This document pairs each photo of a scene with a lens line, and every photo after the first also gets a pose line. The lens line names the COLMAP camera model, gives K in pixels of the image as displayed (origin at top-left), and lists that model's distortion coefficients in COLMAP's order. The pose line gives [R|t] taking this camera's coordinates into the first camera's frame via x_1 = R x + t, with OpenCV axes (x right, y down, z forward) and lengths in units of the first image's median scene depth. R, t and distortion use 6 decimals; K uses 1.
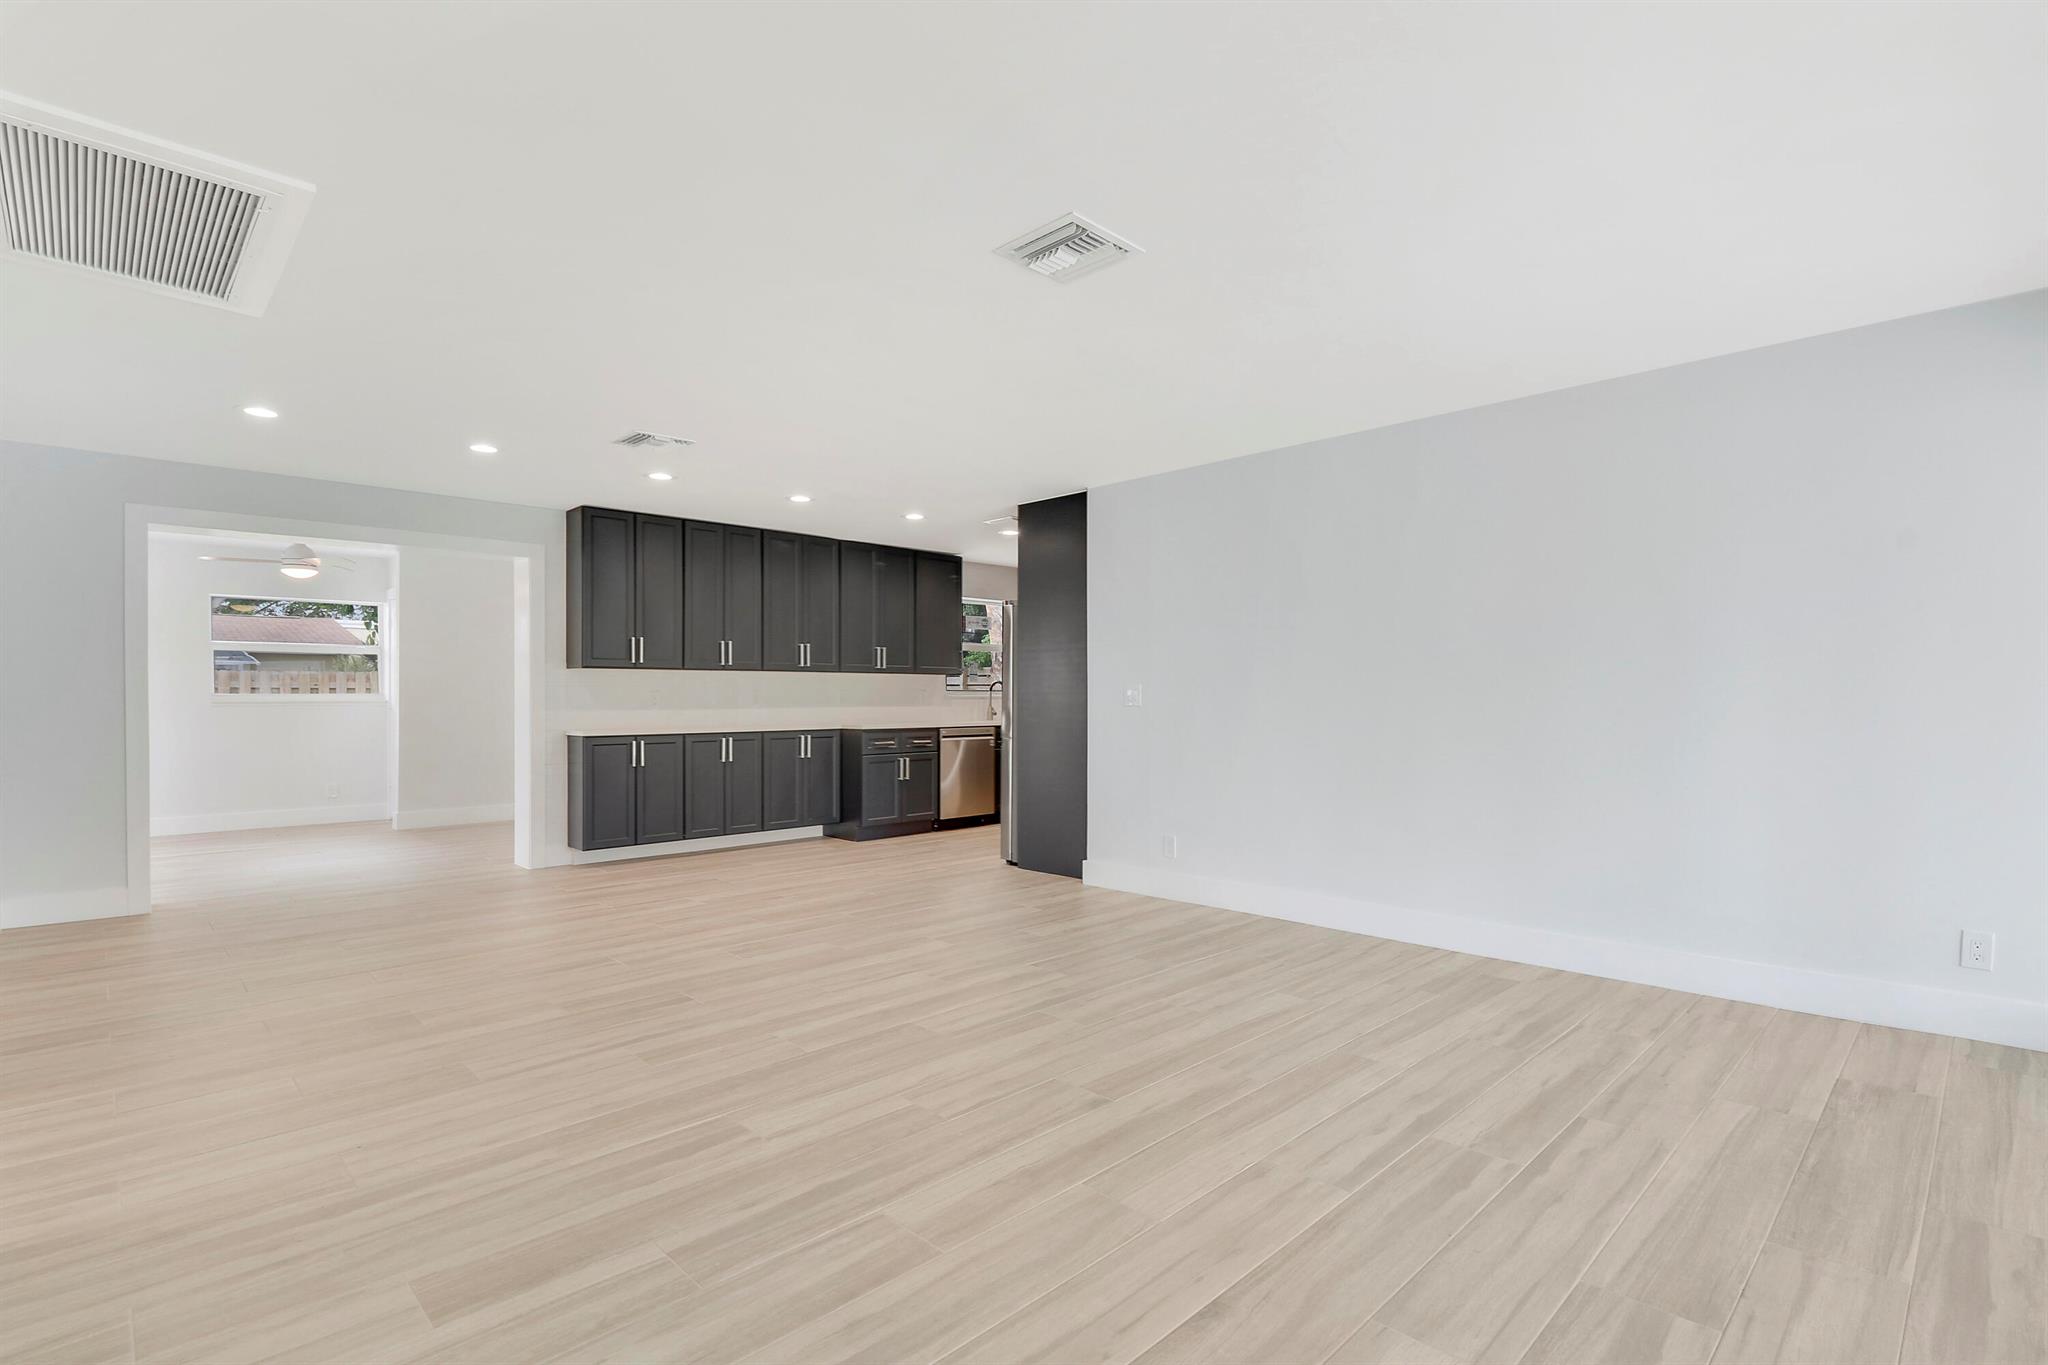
lens RADIAL K [[966.2, 0, 1024.6], [0, 966.2, 713.8], [0, 0, 1]] dist [0.004060, -0.015721]
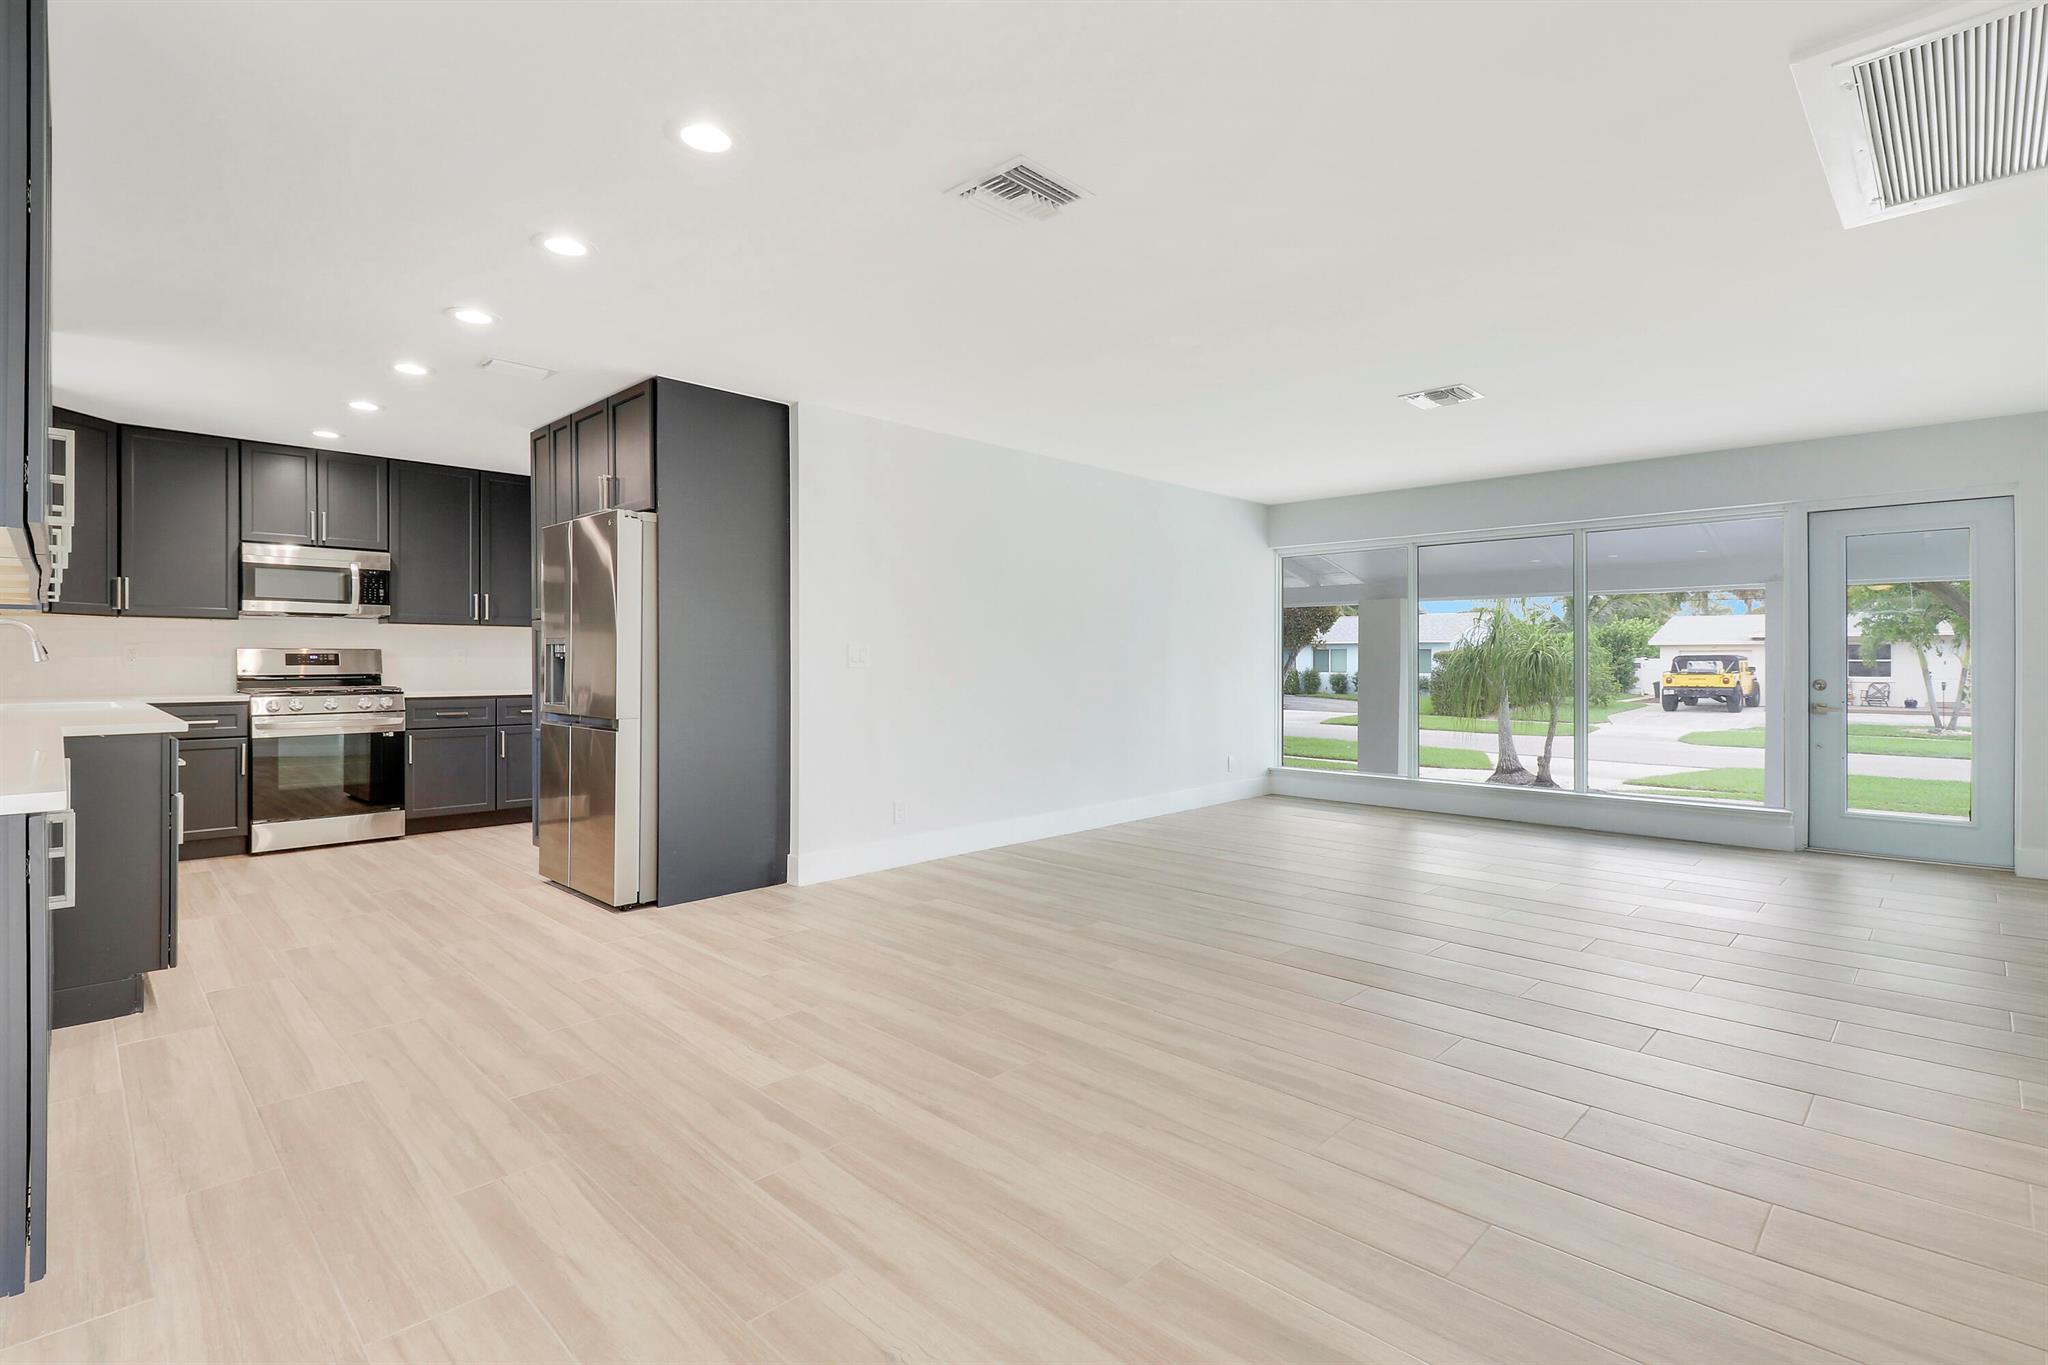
lens RADIAL K [[976.4, 0, 1038.9], [0, 976.4, 658.4], [0, 0, 1]] dist [-0.002365, -0.000961]
pose [[-0.031299, 0.002205, 0.999508, -0.701594], [0.017687, 0.999842, -0.001652, -0.009885], [-0.999354, 0.017626, -0.031333, 0.749432]]
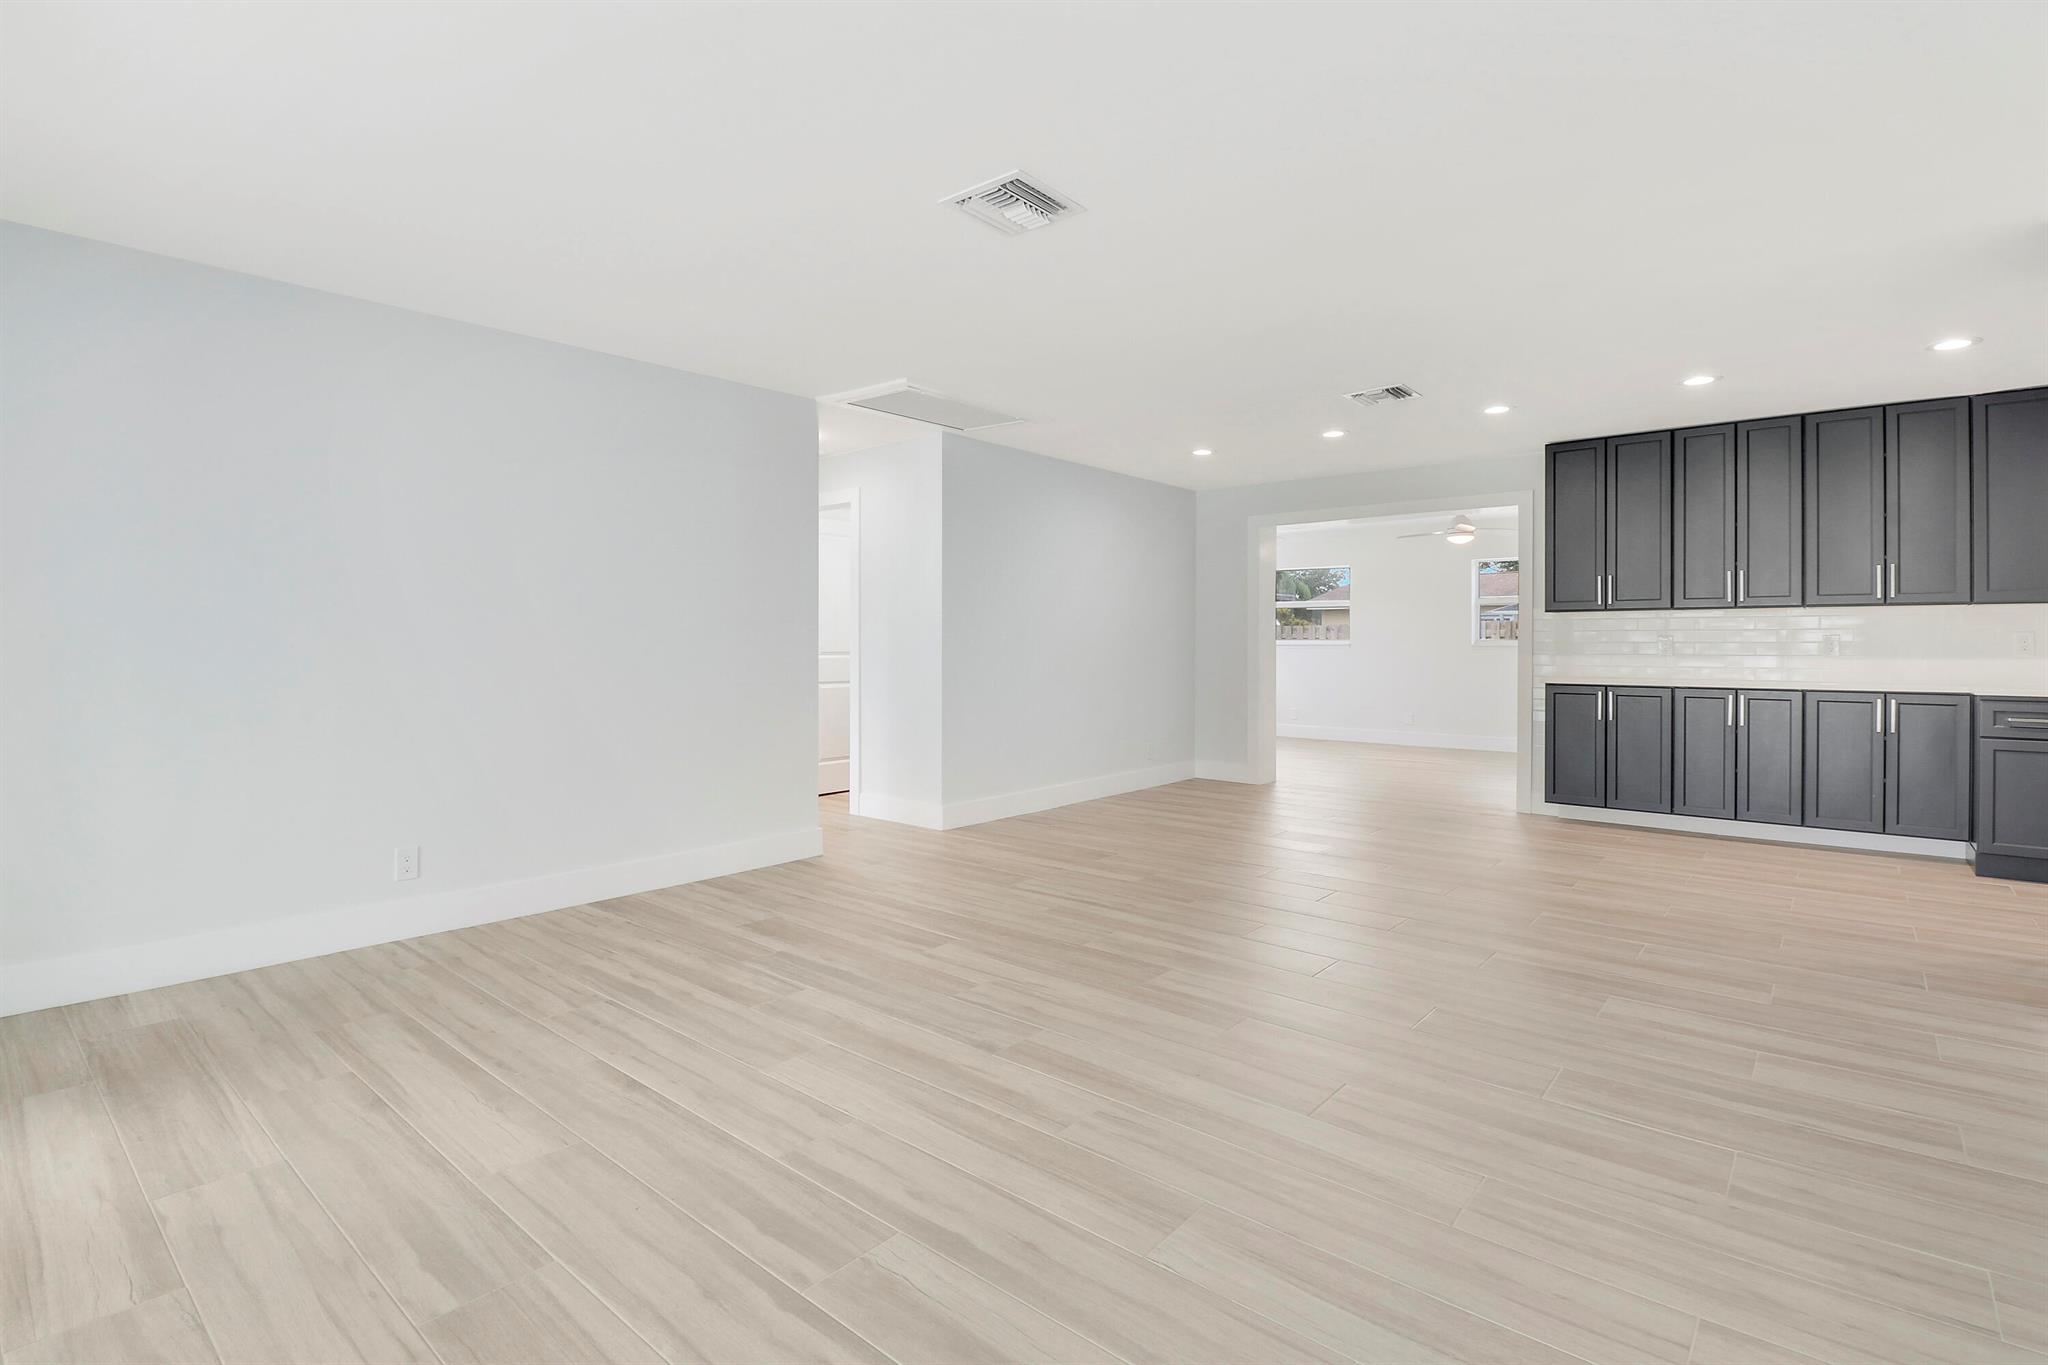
lens RADIAL K [[974.2, 0, 1039.0], [0, 974.2, 642.3], [0, 0, 1]] dist [-0.000035, -0.012180]
pose [[0.097700, 0.002347, -0.995213, 0.473260], [-0.018997, 0.999819, 0.000493, -0.008620], [0.995035, 0.018858, 0.097727, 0.412090]]
